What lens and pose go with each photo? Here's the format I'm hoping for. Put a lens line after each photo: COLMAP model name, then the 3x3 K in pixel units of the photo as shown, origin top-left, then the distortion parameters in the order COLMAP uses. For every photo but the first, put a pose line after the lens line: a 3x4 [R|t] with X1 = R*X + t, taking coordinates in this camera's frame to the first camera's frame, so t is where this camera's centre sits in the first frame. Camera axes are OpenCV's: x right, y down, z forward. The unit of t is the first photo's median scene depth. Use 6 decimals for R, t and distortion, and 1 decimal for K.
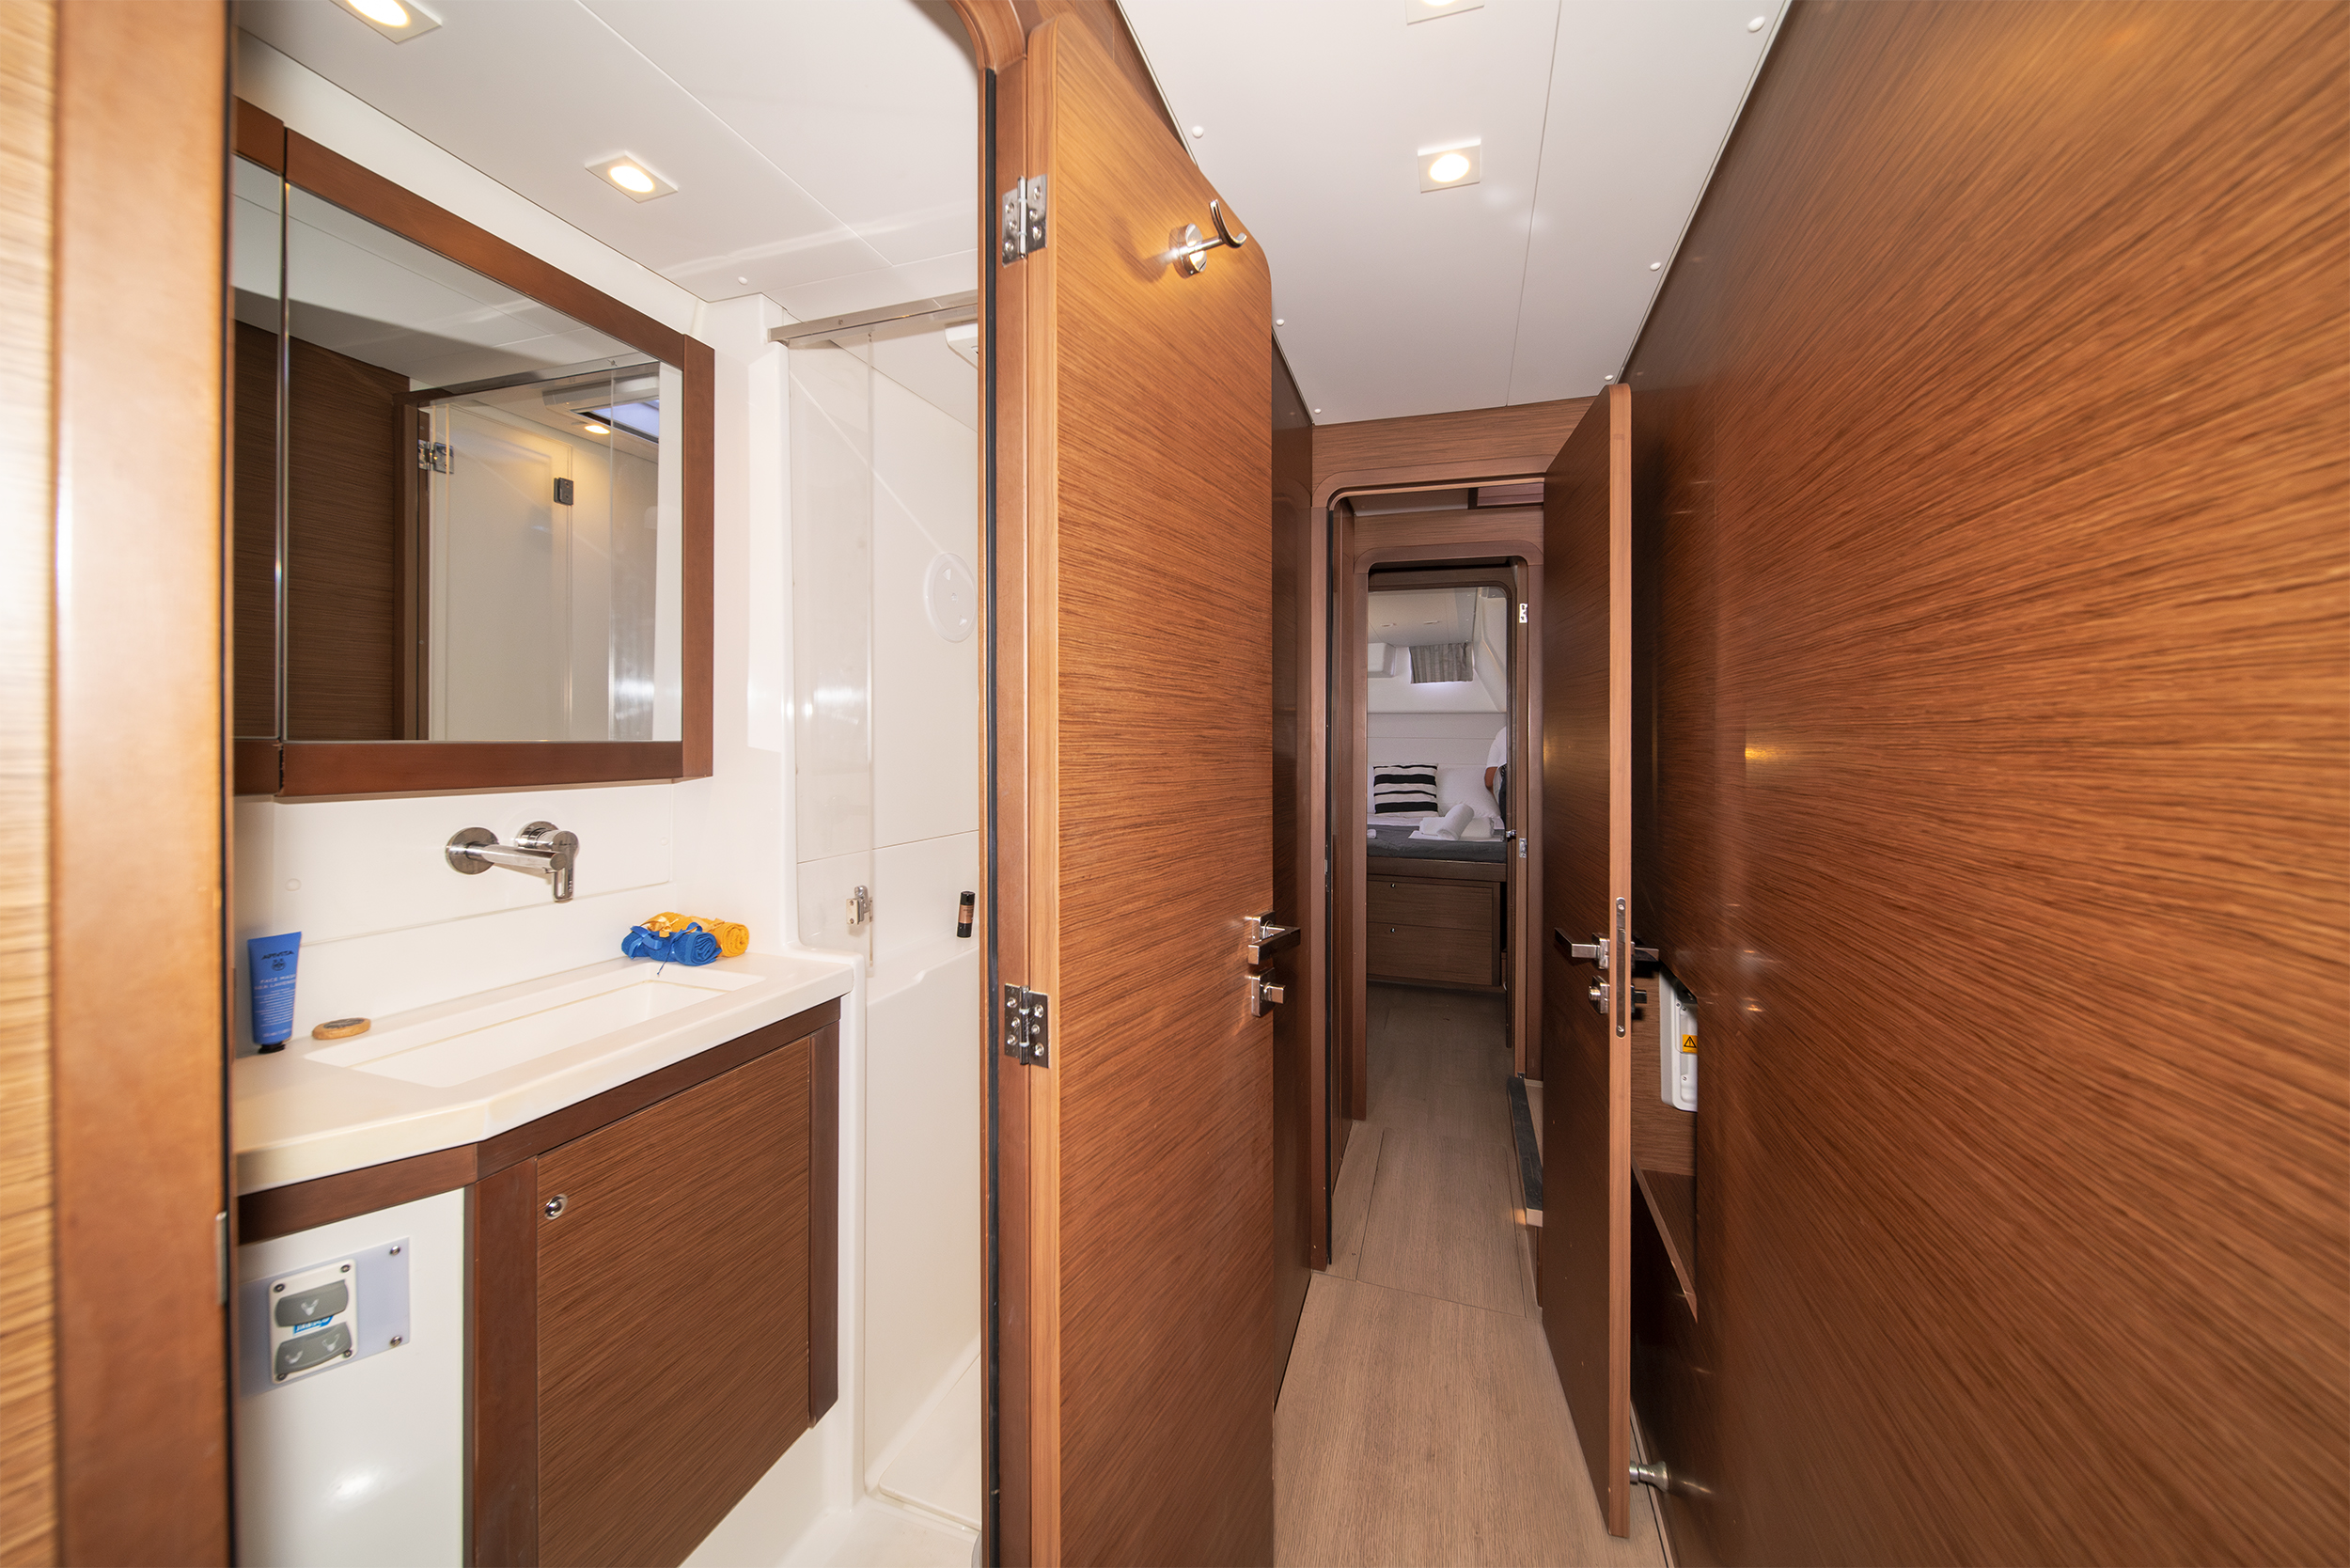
lens RADIAL K [[852.0, 0, 1173.7], [0, 852.0, 774.0], [0, 0, 1]] dist [0.000573, -0.000287]
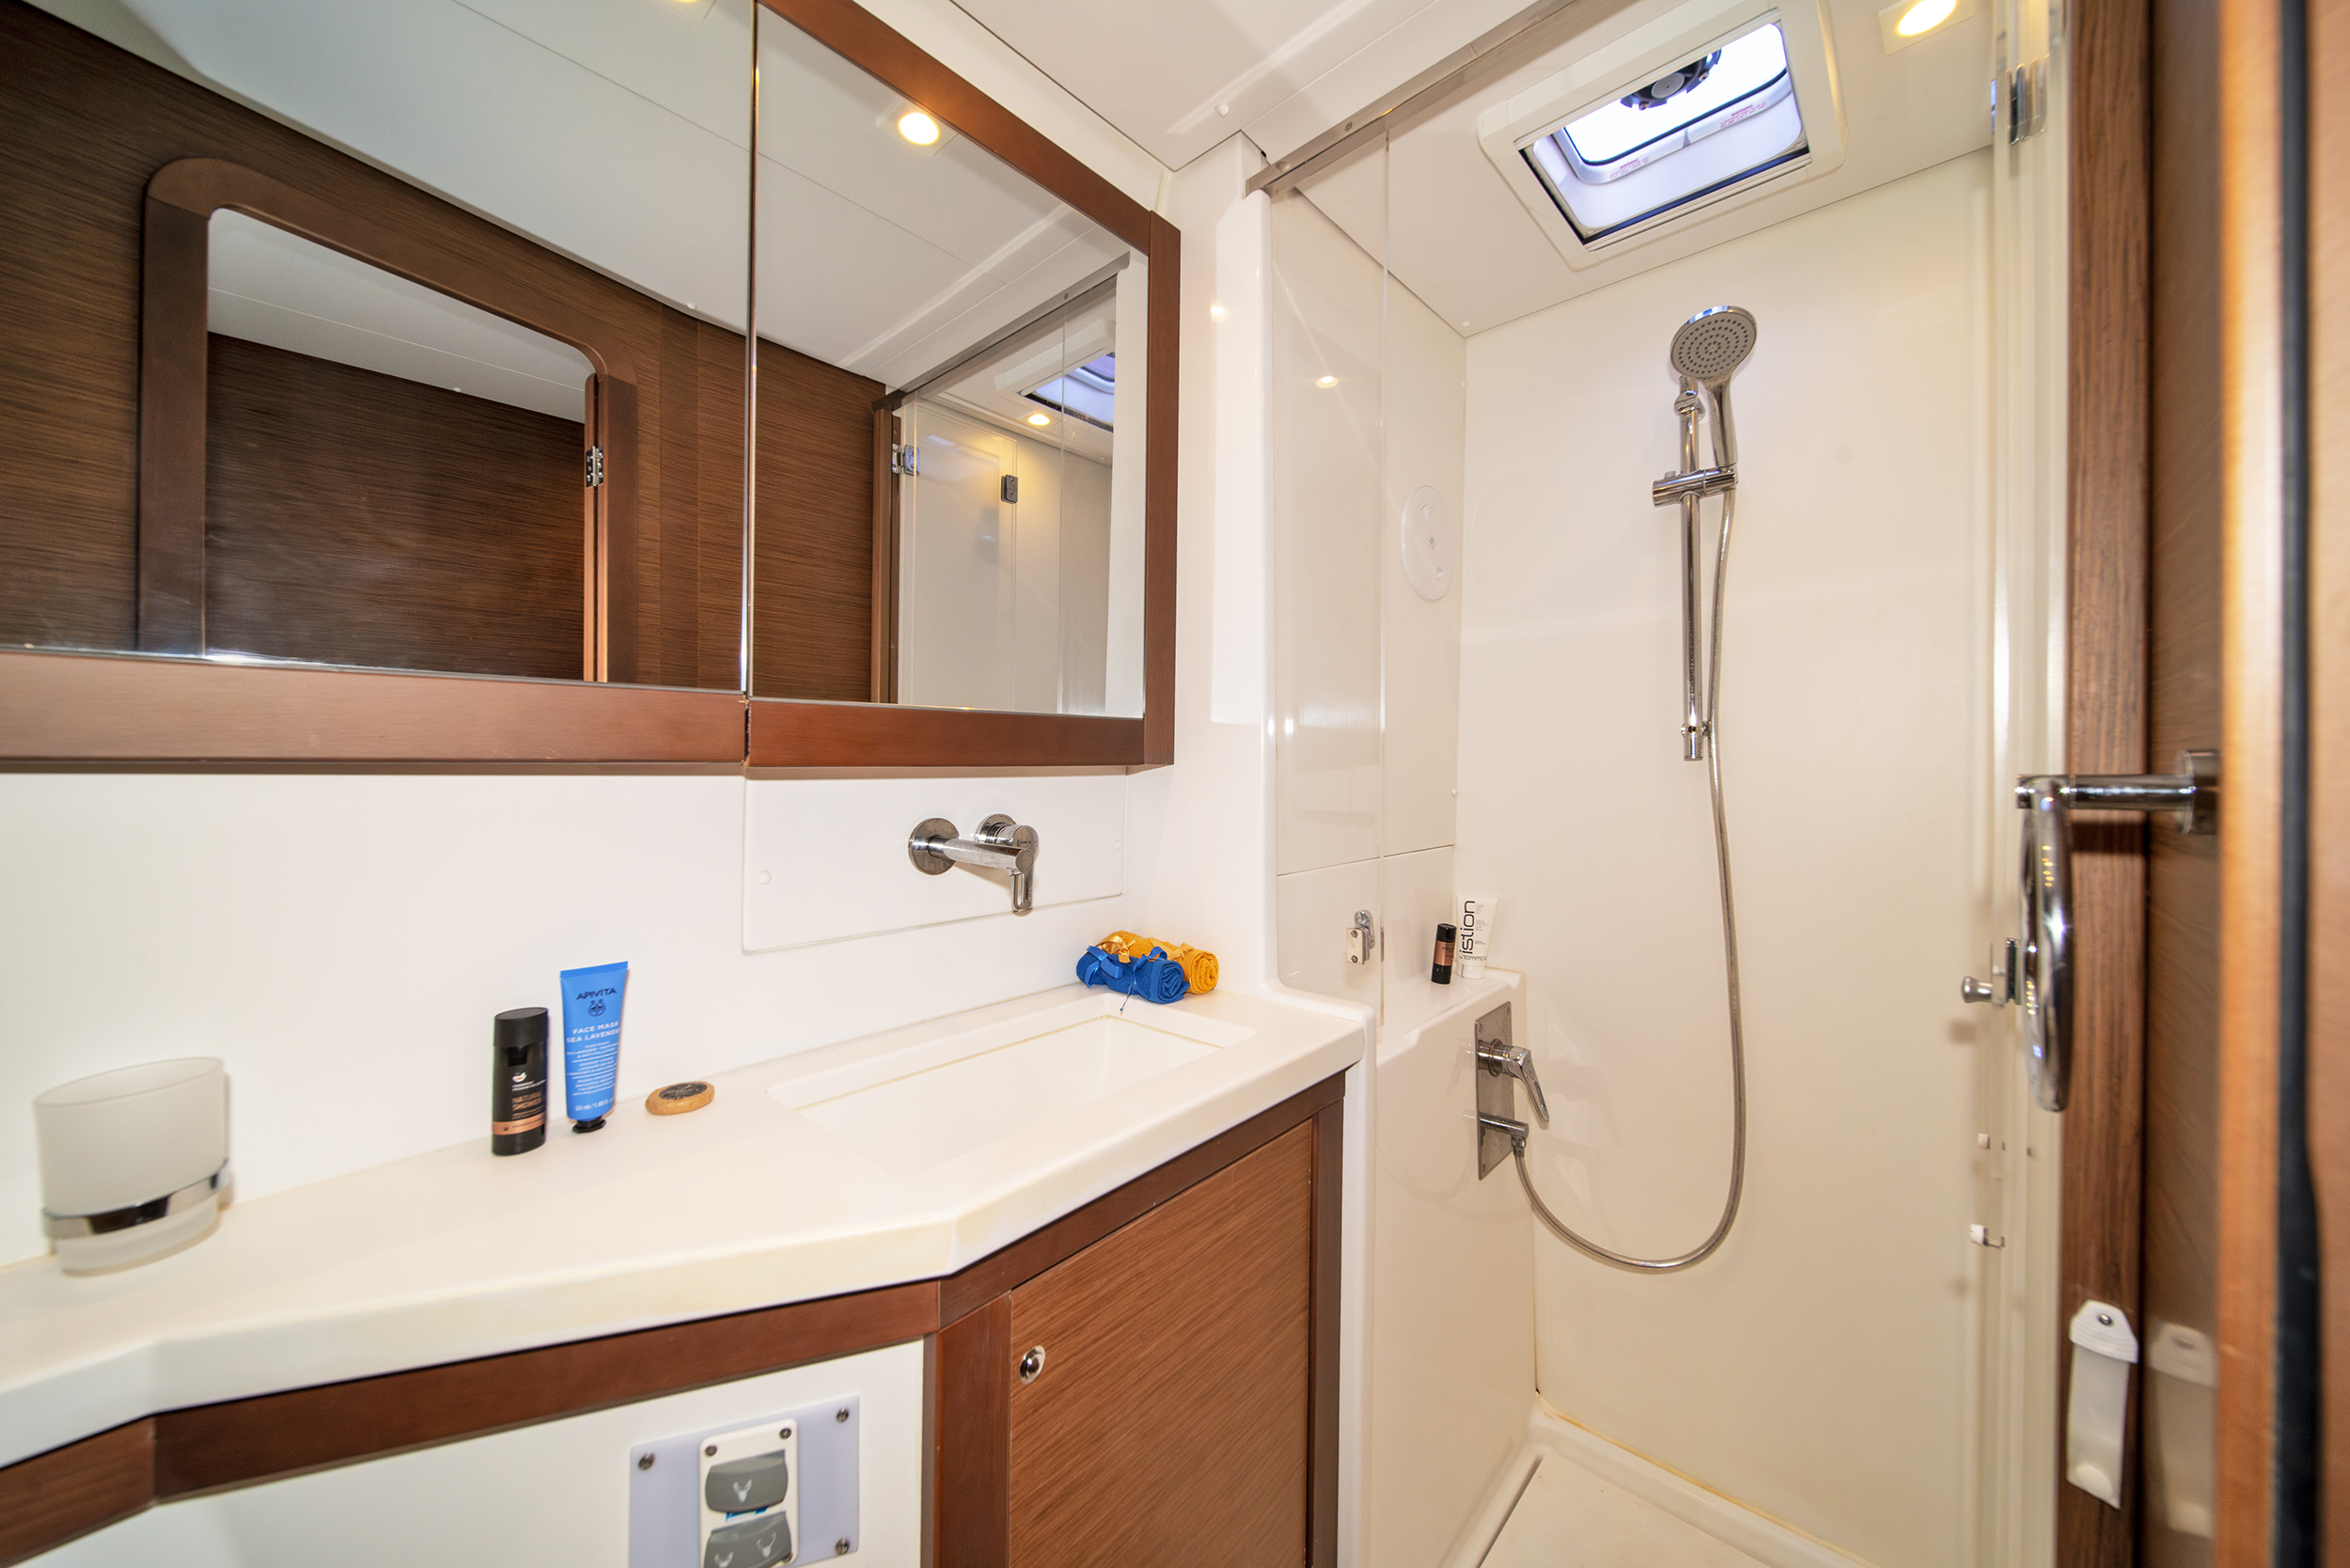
lens RADIAL K [[852.0, 0, 1173.7], [0, 852.0, 774.0], [0, 0, 1]] dist [0.000573, -0.000287]
pose [[0.917675, -0.015527, -0.397029, -0.248866], [0.001566, 0.999370, -0.035464, 0.044987], [0.397330, 0.031923, 0.917121, 0.294445]]
